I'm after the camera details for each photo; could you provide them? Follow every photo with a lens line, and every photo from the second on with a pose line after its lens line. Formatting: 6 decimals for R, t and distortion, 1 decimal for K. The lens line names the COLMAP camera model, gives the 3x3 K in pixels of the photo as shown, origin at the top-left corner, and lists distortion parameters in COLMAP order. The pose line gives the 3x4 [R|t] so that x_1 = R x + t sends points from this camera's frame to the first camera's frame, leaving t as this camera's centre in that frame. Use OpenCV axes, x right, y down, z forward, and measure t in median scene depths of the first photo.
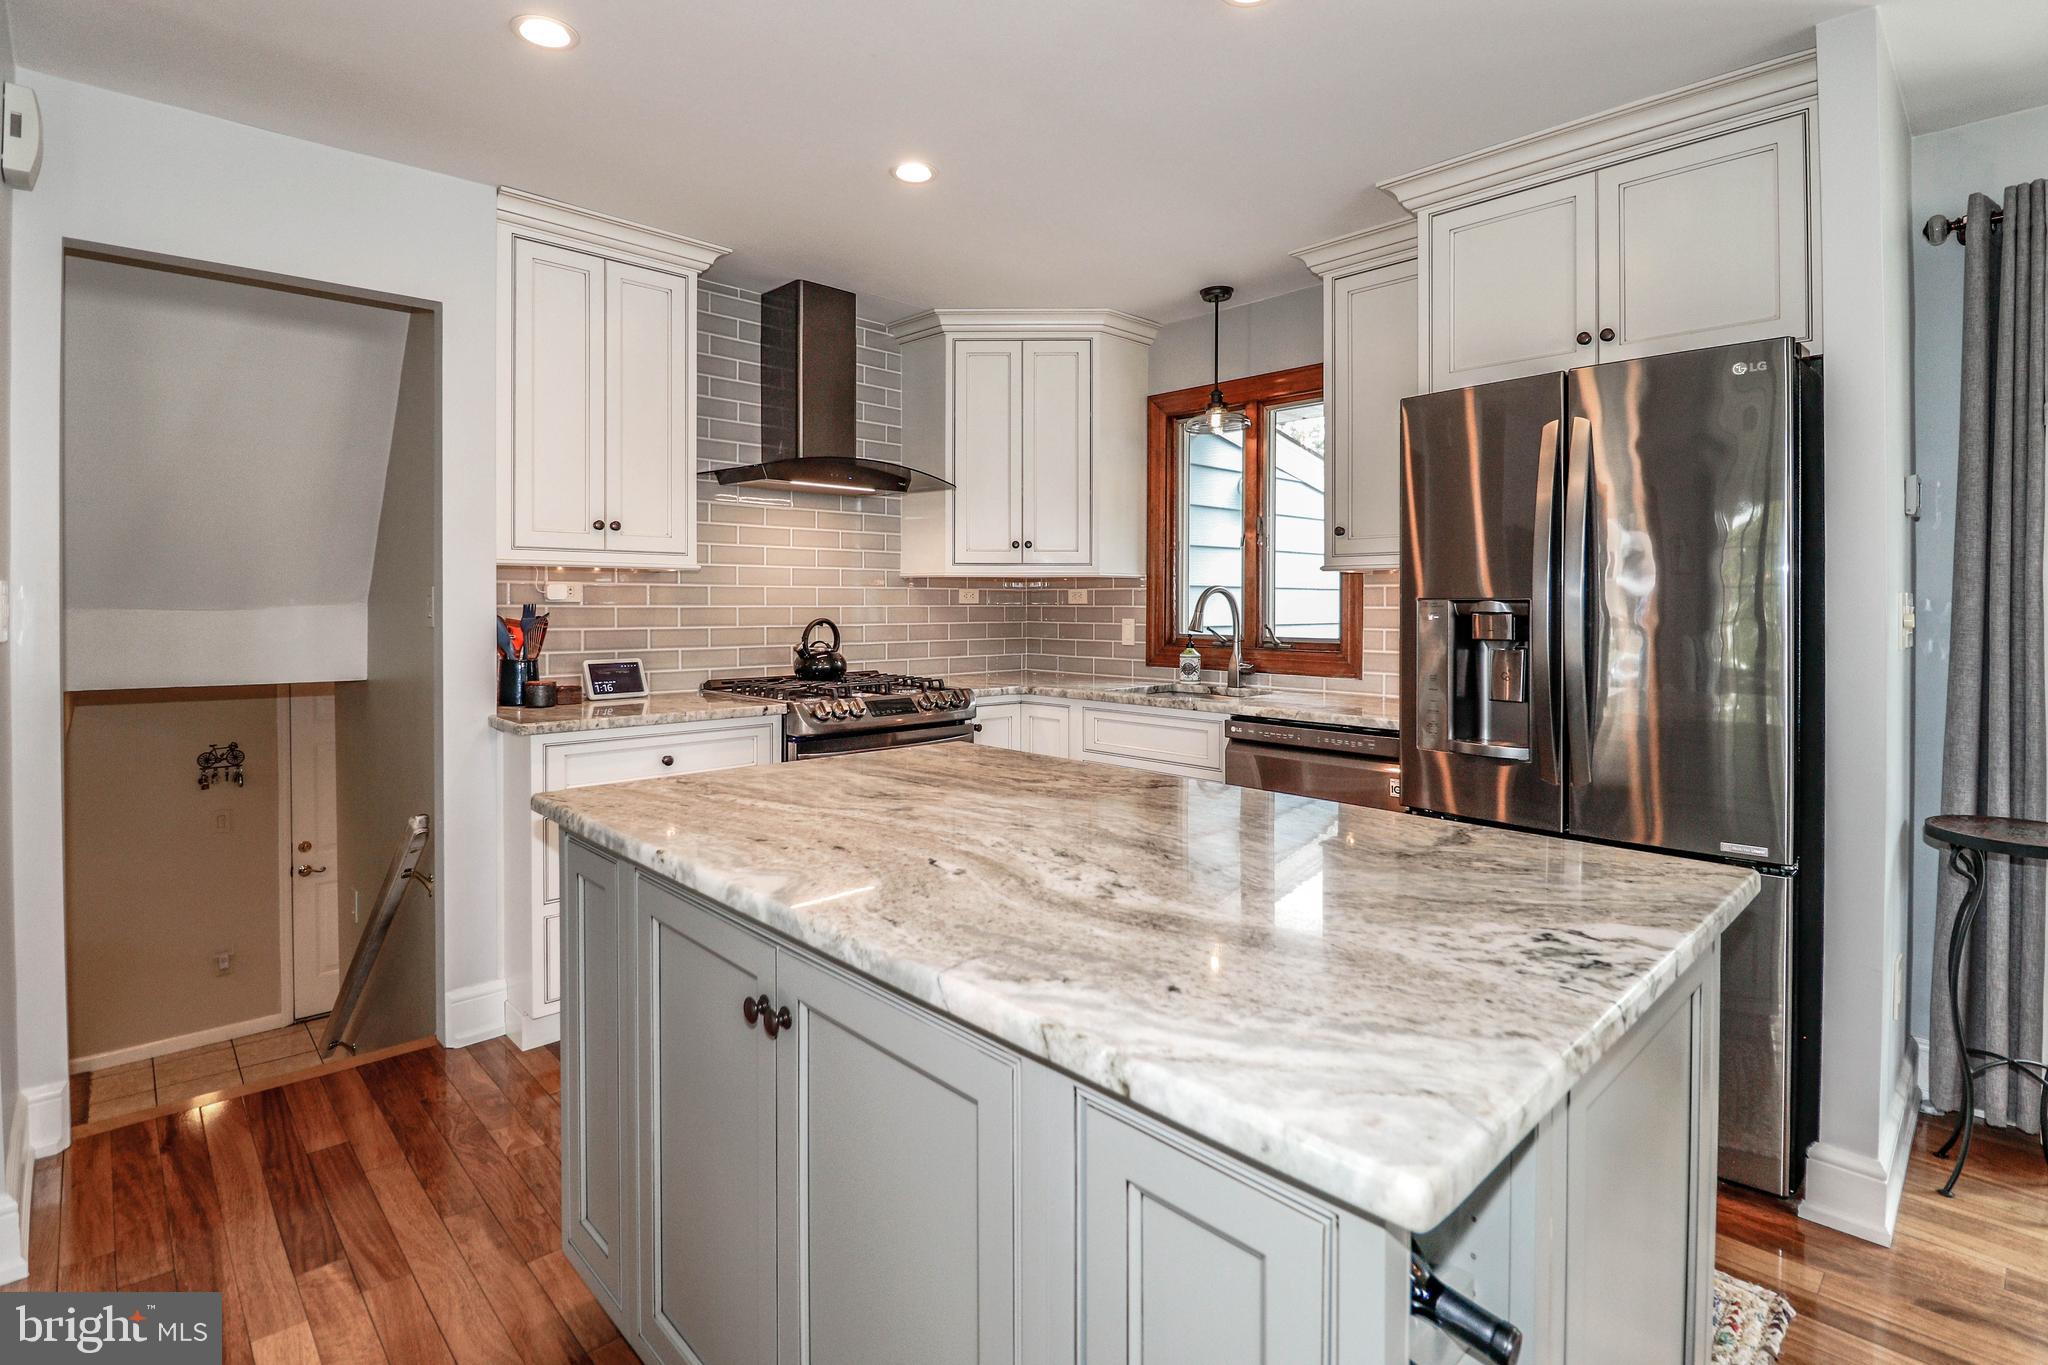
lens RADIAL K [[986.1, 0, 1038.7], [0, 986.1, 608.8], [0, 0, 1]] dist [-0.000157, -0.012245]
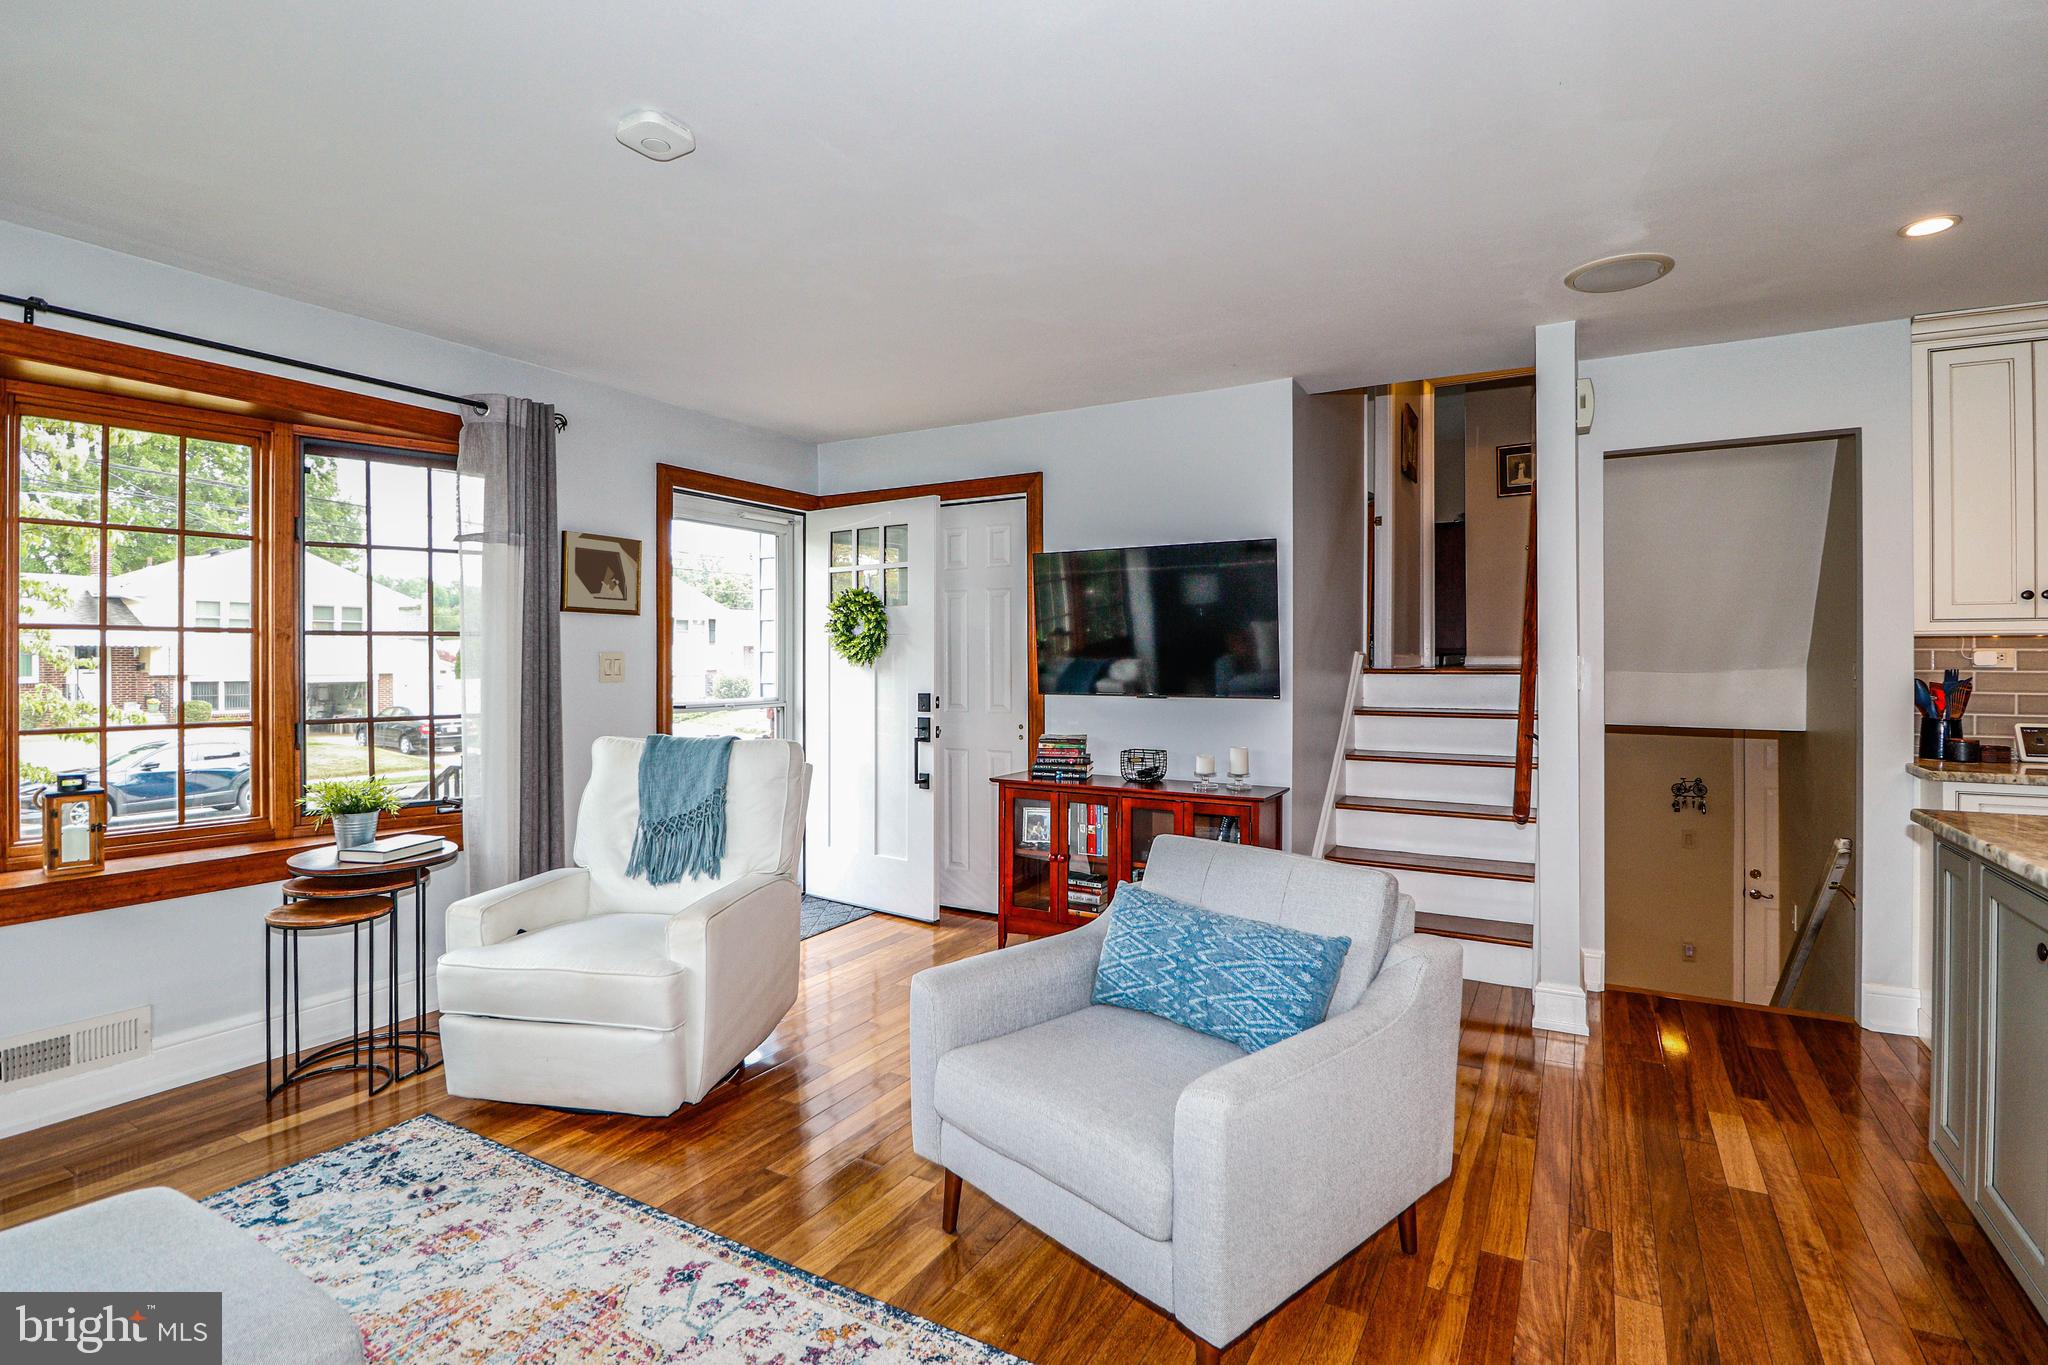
lens RADIAL K [[993.5, 0, 995.3], [0, 993.5, 659.8], [0, 0, 1]] dist [-0.000540, -0.012922]
pose [[0.265942, -0.003849, -0.963981, 0.217209], [-0.006184, 0.999965, -0.005699, -0.002109], [0.963969, 0.007477, 0.265909, -0.278315]]
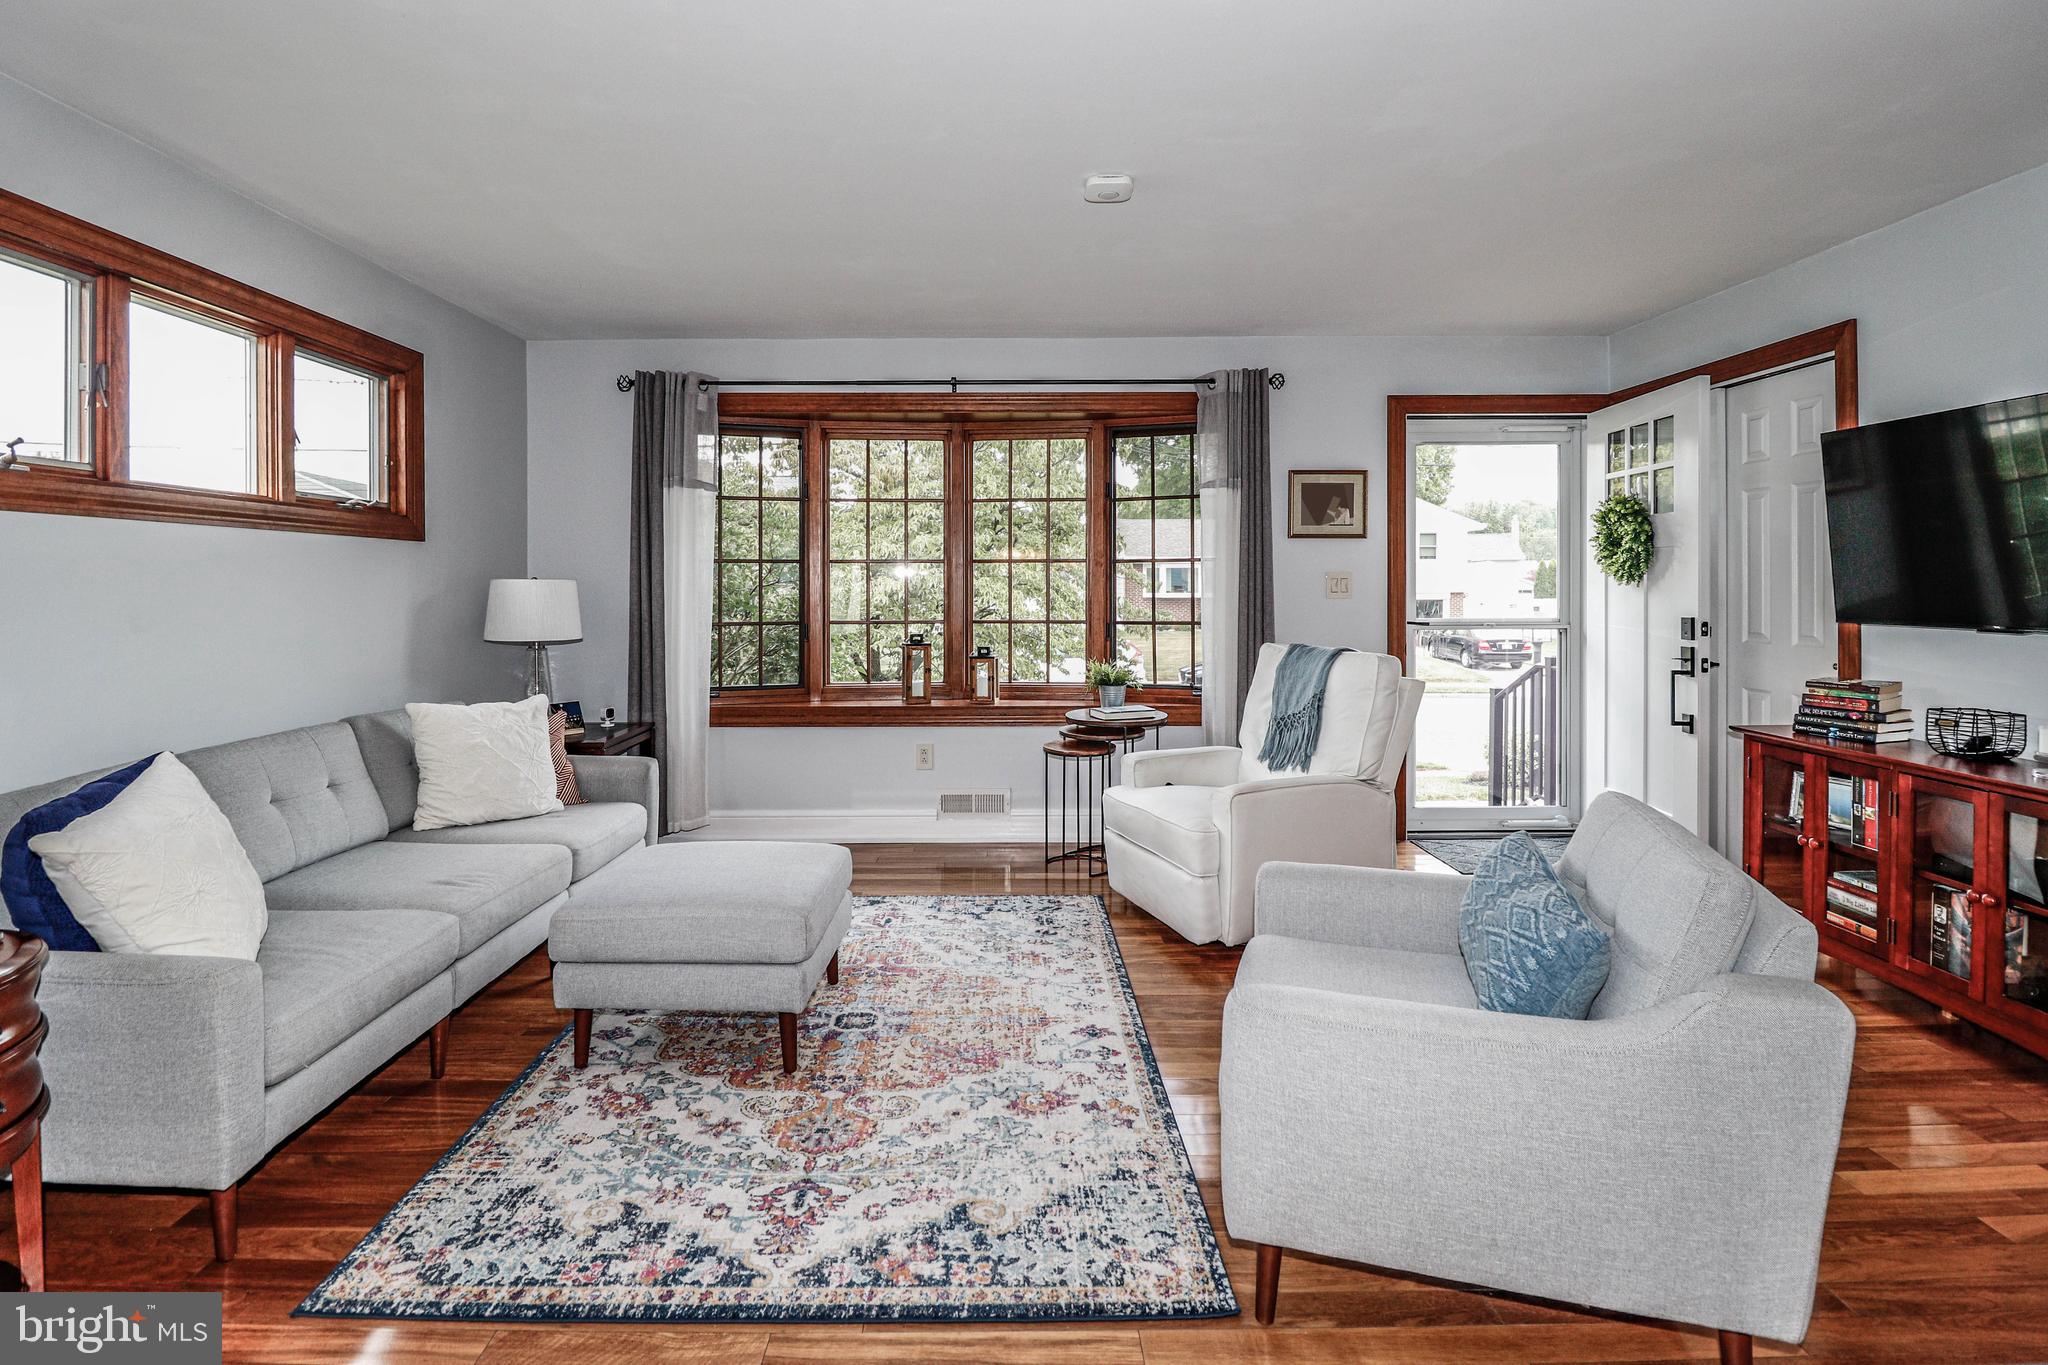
lens RADIAL K [[1002.0, 0, 1016.0], [0, 1002.0, 578.6], [0, 0, 1]] dist [-0.001449, -0.001150]
pose [[-0.700244, -0.003116, -0.713897, 0.220860], [-0.004120, 0.999991, -0.000324, -0.003642], [0.713892, 0.002715, -0.700251, 0.173681]]
